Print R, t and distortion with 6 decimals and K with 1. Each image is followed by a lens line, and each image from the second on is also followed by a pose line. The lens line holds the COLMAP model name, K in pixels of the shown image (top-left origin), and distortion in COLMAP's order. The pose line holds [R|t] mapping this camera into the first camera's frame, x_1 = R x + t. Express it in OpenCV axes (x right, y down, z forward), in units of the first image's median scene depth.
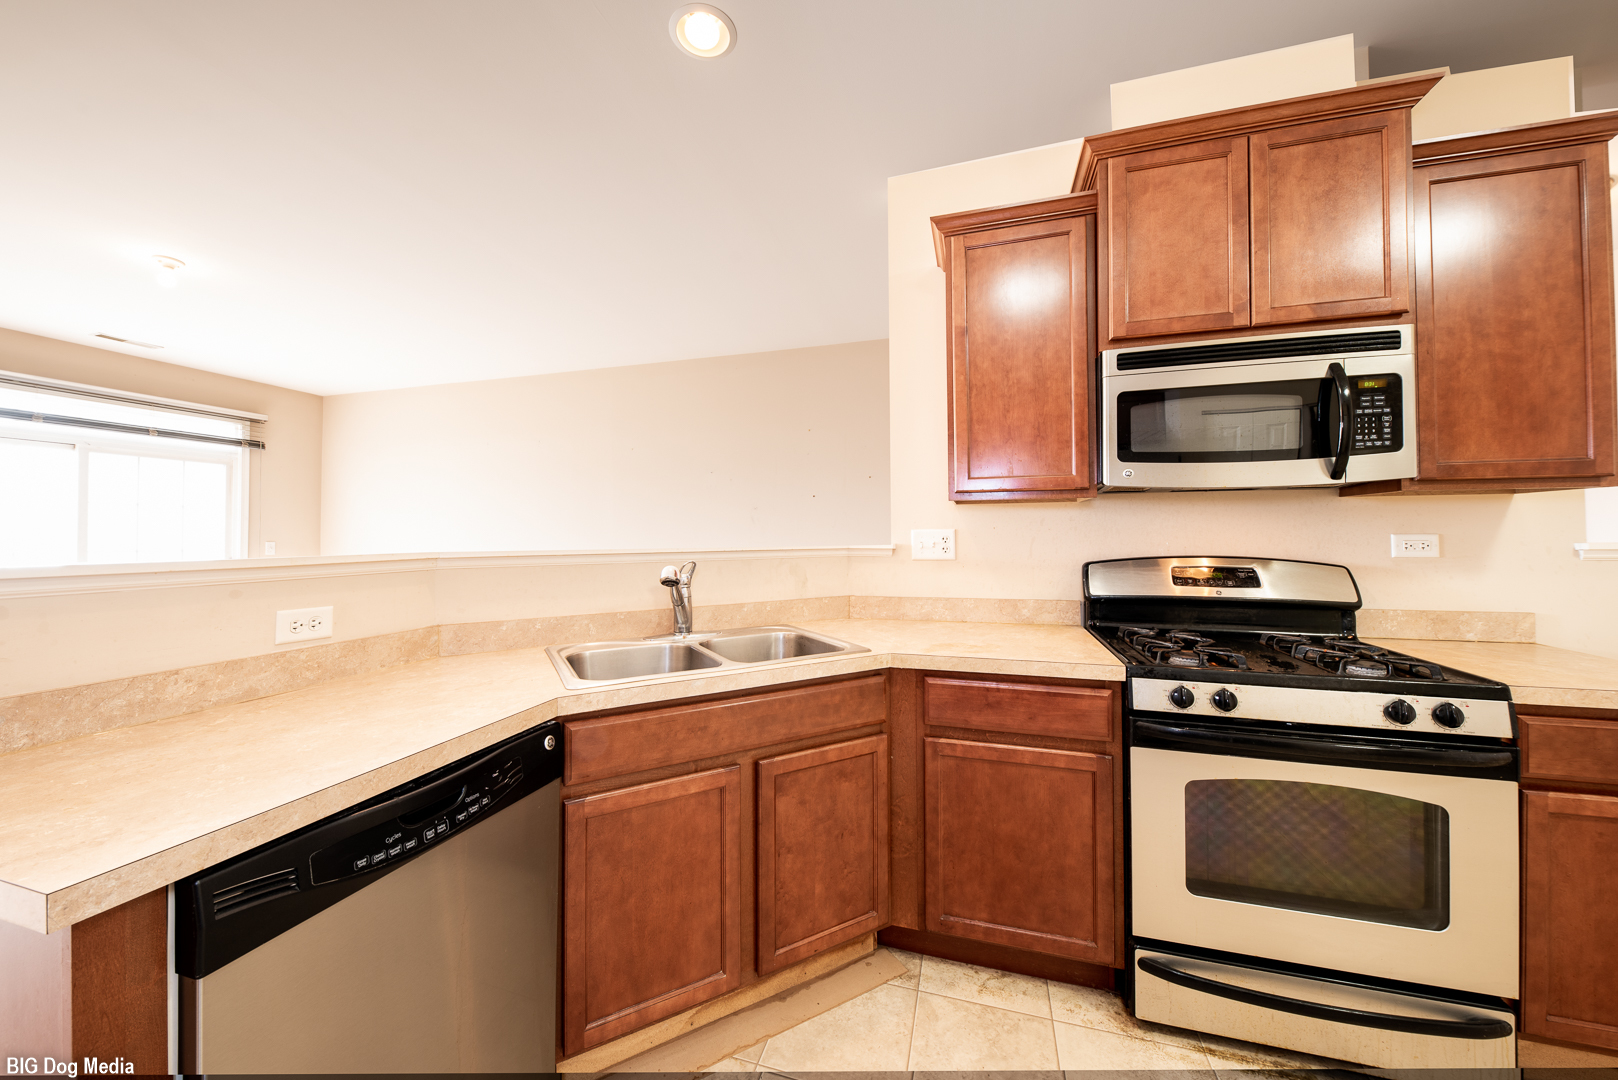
lens RADIAL K [[560.4, 0, 807.2], [0, 560.4, 529.9], [0, 0, 1]] dist [-0.000183, -0.003094]
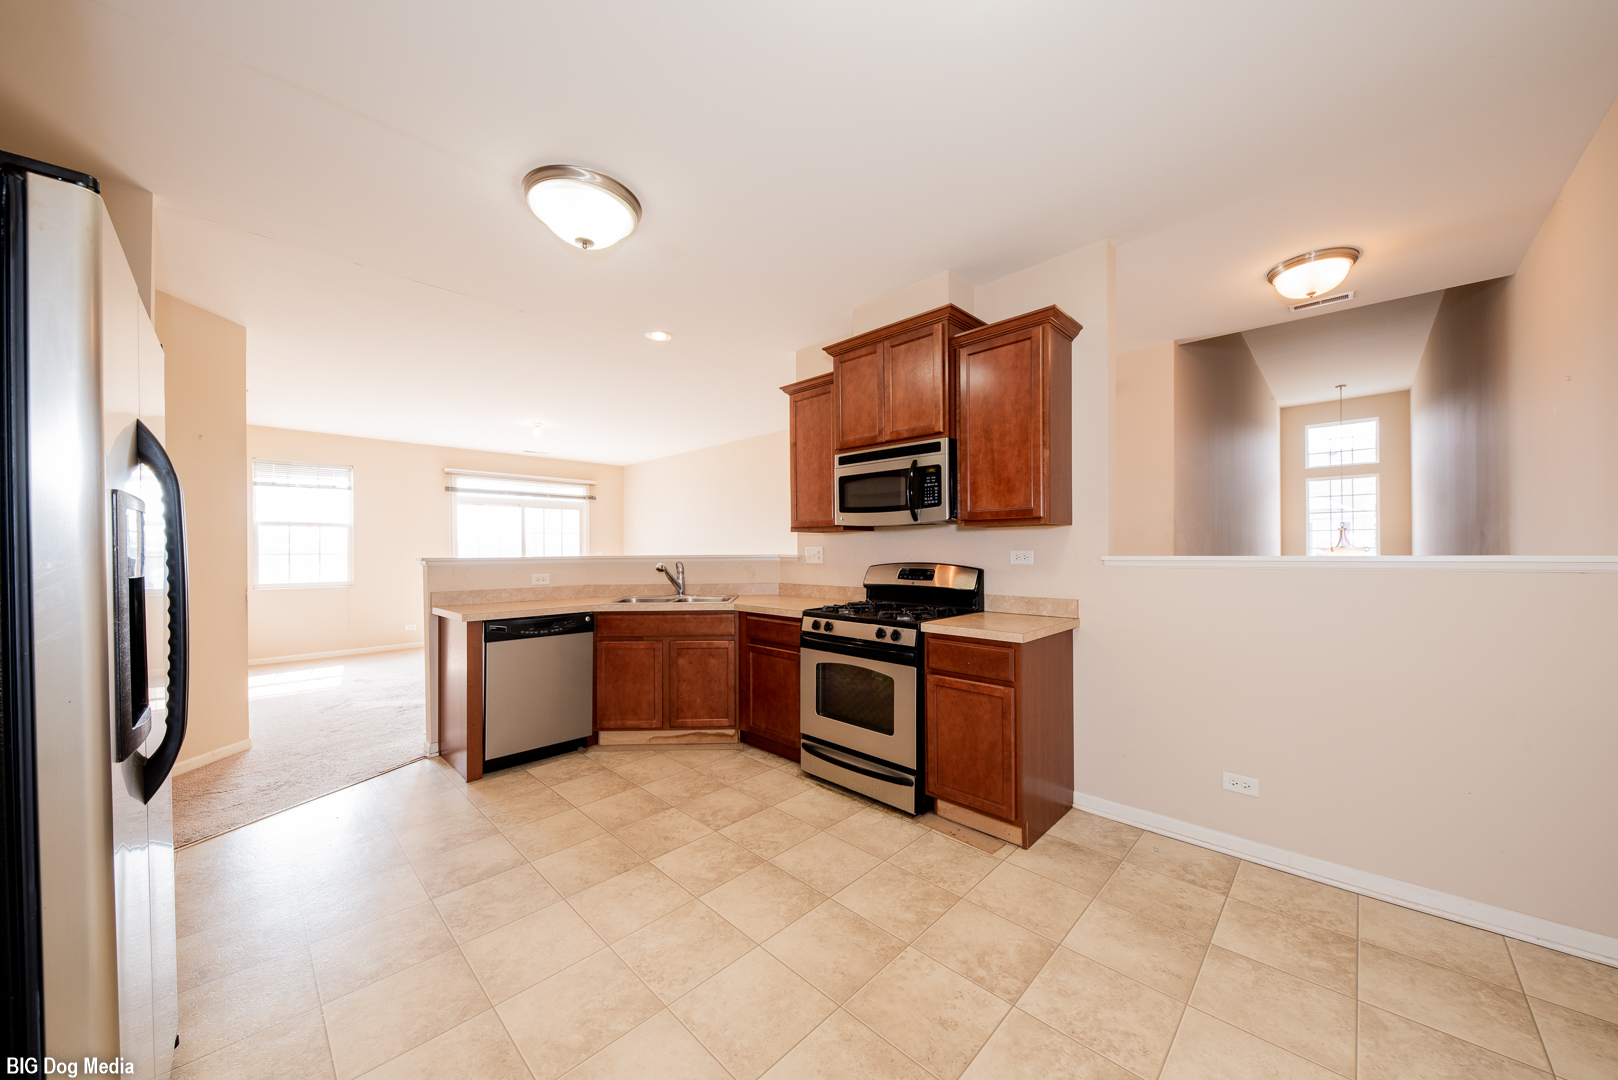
lens RADIAL K [[560.4, 0, 820.2], [0, 560.4, 551.6], [0, 0, 1]] dist [-0.000183, -0.003094]
pose [[0.891467, 0.002399, -0.453080, 1.481933], [0.004832, 0.999879, 0.014802, -0.016864], [0.453061, -0.015385, 0.891347, -0.824641]]
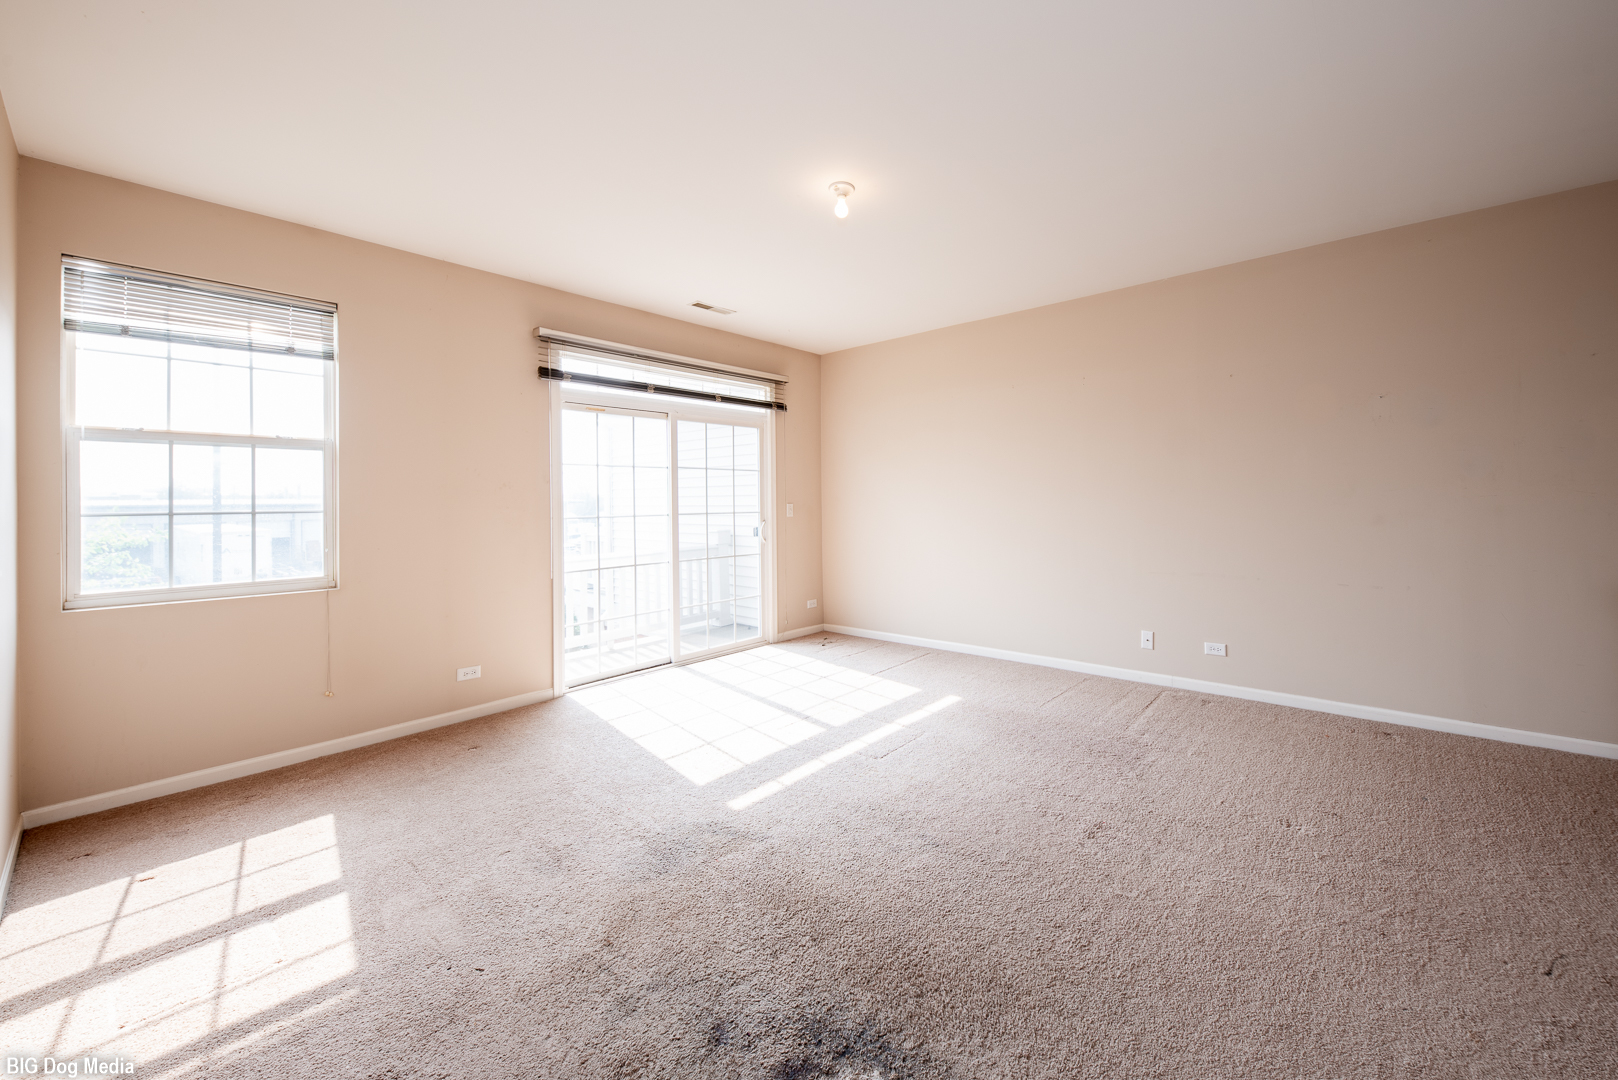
lens RADIAL K [[619.2, 0, 885.4], [0, 619.2, 499.3], [0, 0, 1]] dist [0.000438, -0.000580]
pose [[0.927298, -0.004689, -0.374295, -1.313988], [0.008263, 0.999934, 0.007944, 0.006485], [0.374233, -0.010459, 0.927276, 0.198523]]
